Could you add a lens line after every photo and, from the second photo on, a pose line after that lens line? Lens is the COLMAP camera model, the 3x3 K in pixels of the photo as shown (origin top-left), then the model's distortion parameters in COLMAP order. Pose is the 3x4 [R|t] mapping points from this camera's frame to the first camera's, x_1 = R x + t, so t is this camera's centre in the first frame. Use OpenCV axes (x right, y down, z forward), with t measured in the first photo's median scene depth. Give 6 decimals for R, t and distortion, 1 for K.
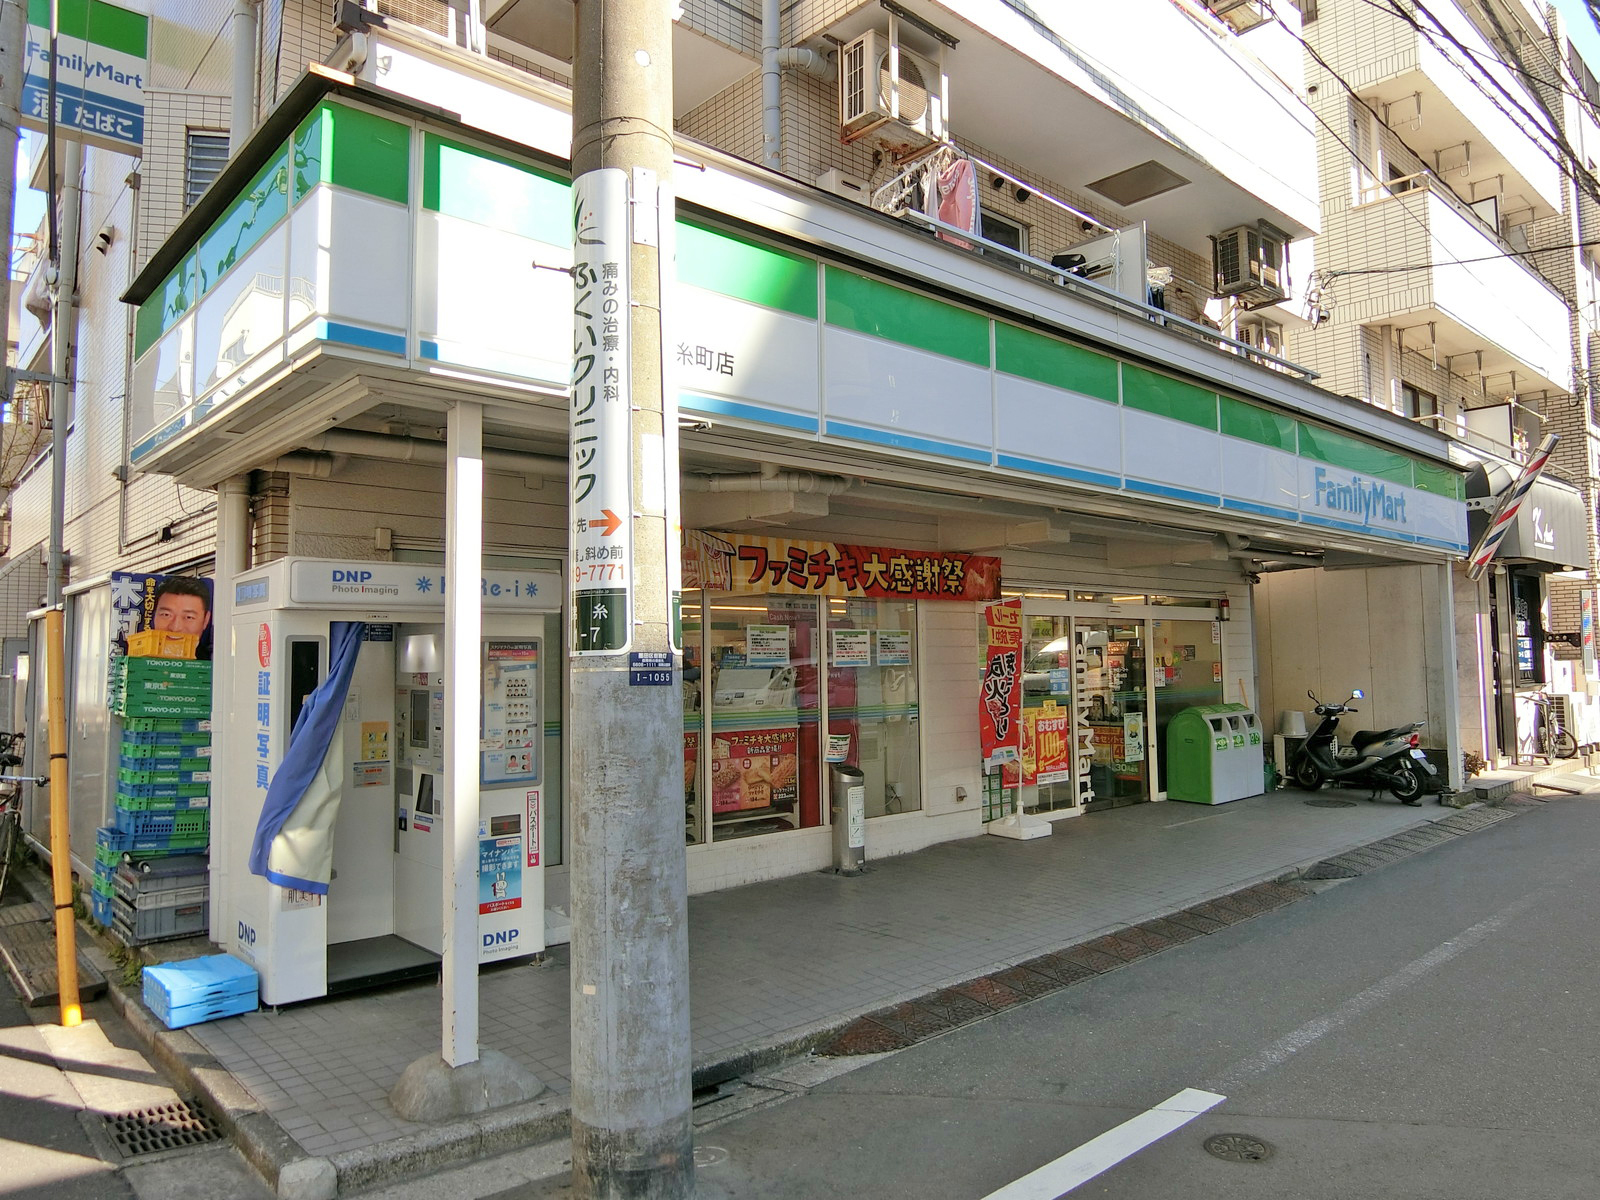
lens RADIAL K [[1082.1, 0, 798.7], [0, 1082.1, 593.0], [0, 0, 1]] dist [-0.003764, -0.000763]
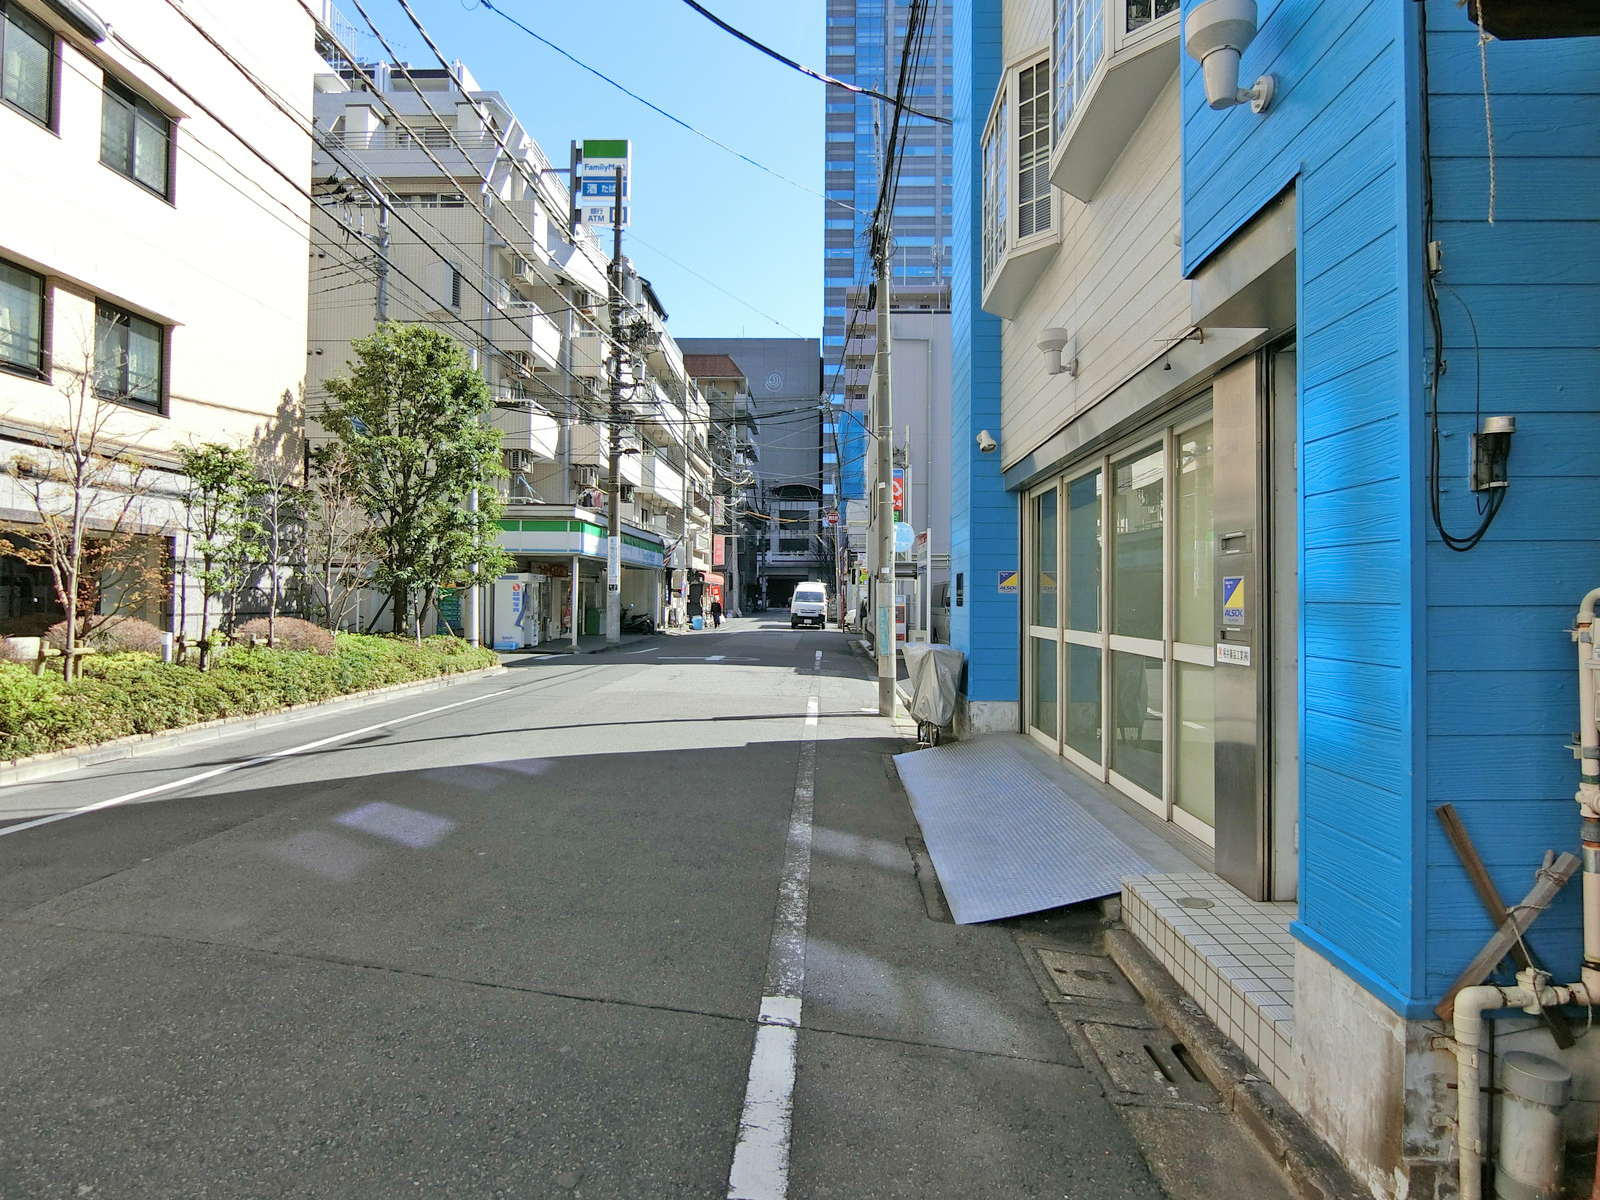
lens RADIAL K [[897.7, 0, 802.2], [0, 897.7, 593.9], [0, 0, 1]] dist [-0.000208, -0.000002]
pose [[0.696663, 0.031053, 0.716726, -1.145486], [-0.075339, 0.996705, 0.030046, -0.070209], [-0.713432, -0.074929, 0.696707, -1.372218]]
